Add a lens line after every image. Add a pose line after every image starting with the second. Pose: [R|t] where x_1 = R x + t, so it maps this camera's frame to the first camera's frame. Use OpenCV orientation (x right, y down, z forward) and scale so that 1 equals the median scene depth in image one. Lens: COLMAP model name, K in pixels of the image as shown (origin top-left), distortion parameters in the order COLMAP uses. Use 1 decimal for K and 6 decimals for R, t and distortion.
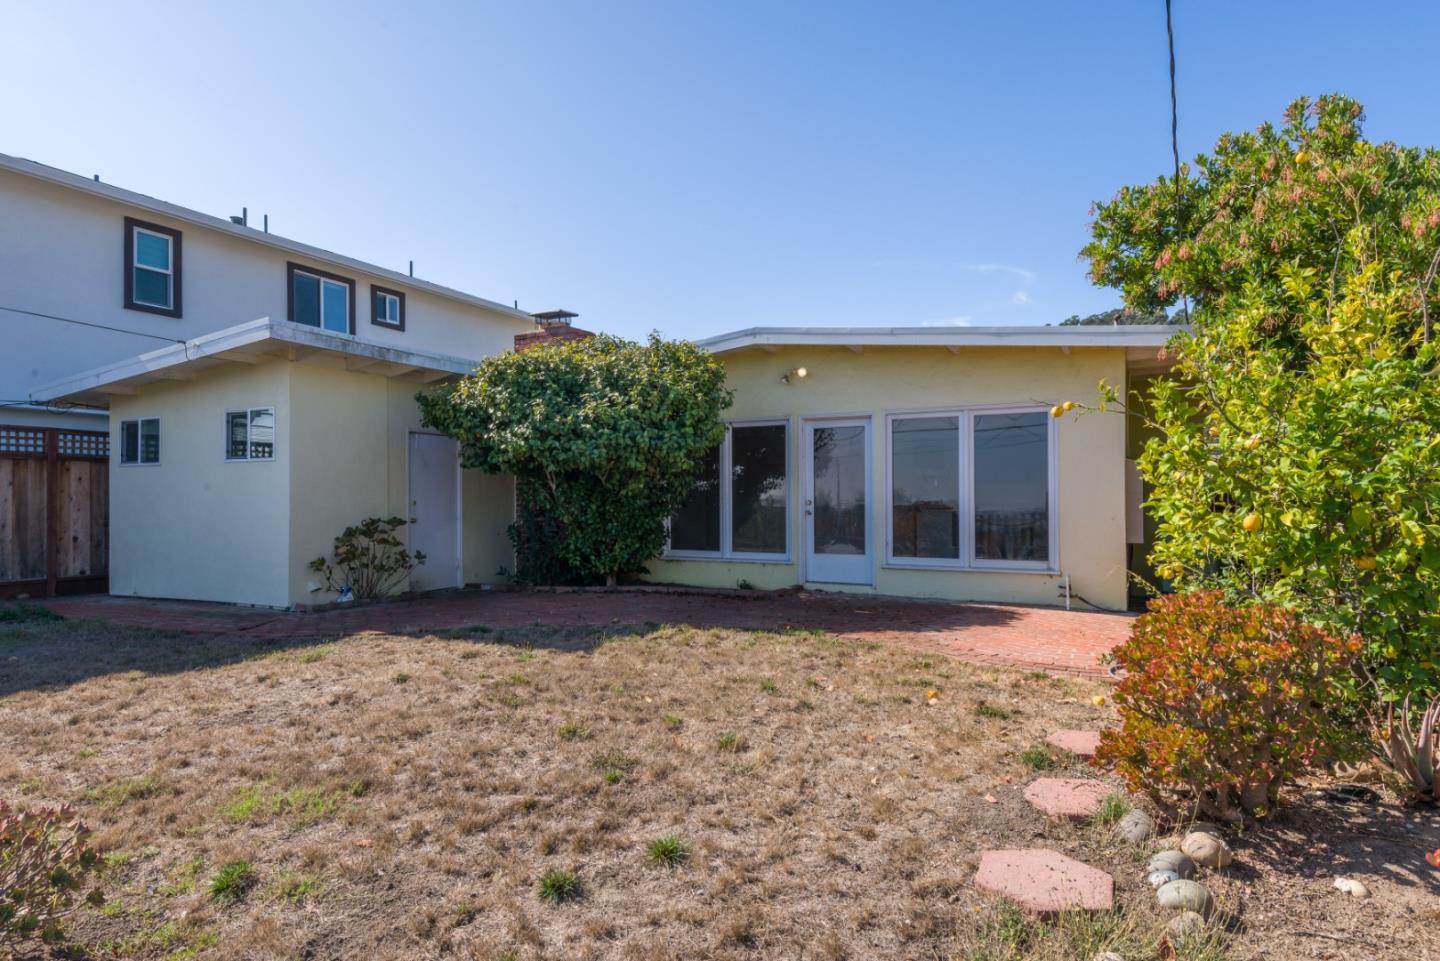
lens RADIAL K [[817.5, 0, 748.1], [0, 817.5, 483.7], [0, 0, 1]] dist [0.000343, -0.002953]
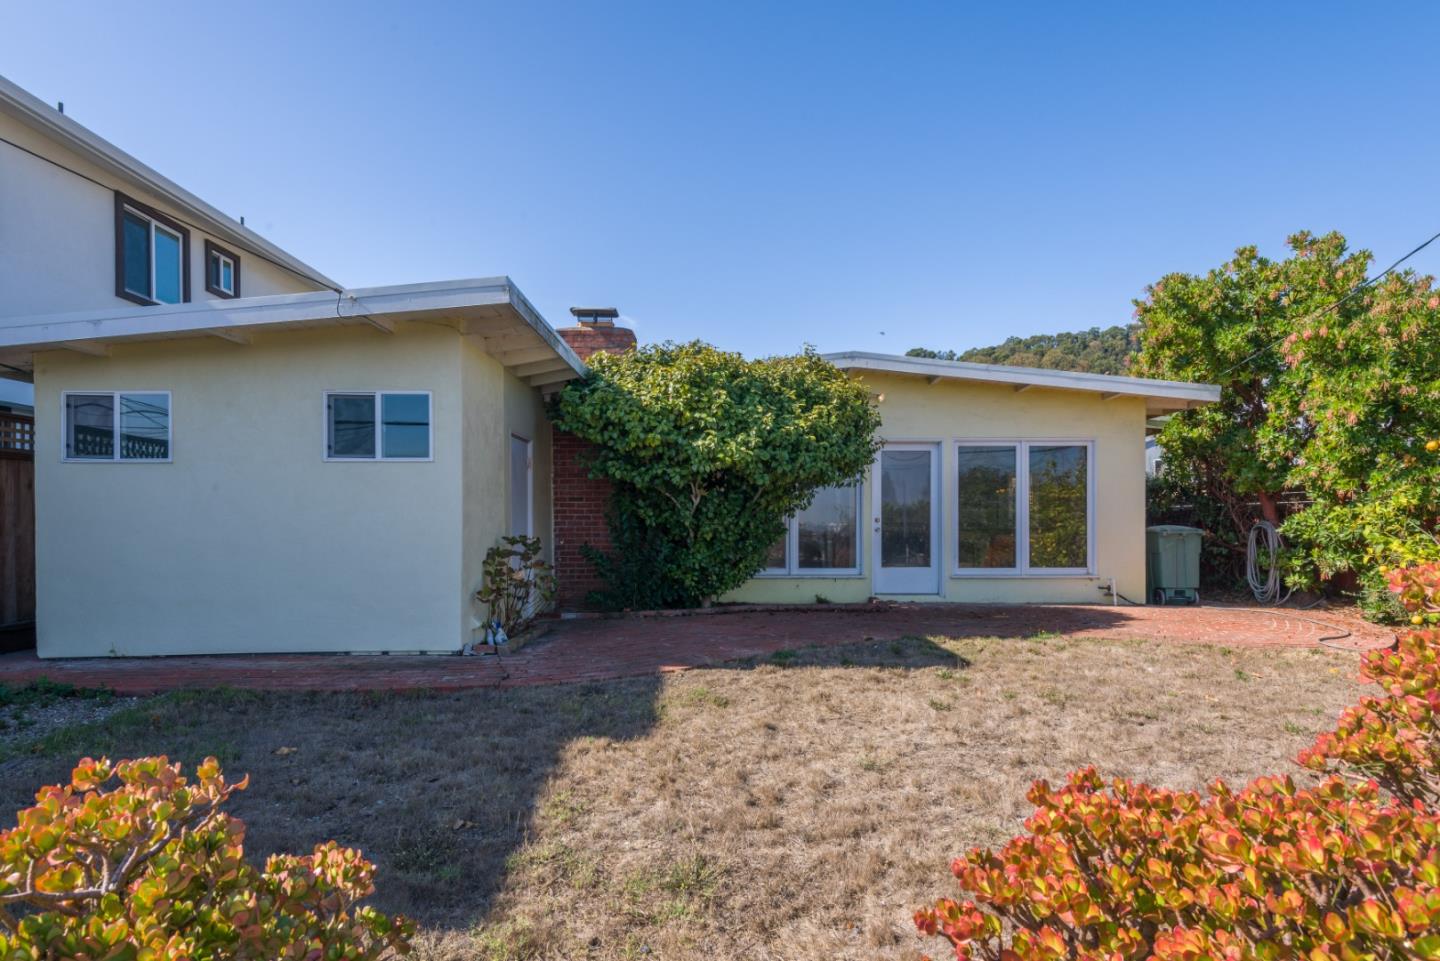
lens RADIAL K [[778.4, 0, 720.5], [0, 778.4, 506.4], [0, 0, 1]] dist [0.007758, -0.000563]
pose [[0.887977, 0.010748, 0.459762, -0.593611], [-0.009263, 0.999942, -0.005484, 0.013490], [-0.459794, 0.000611, 0.888025, 0.195072]]
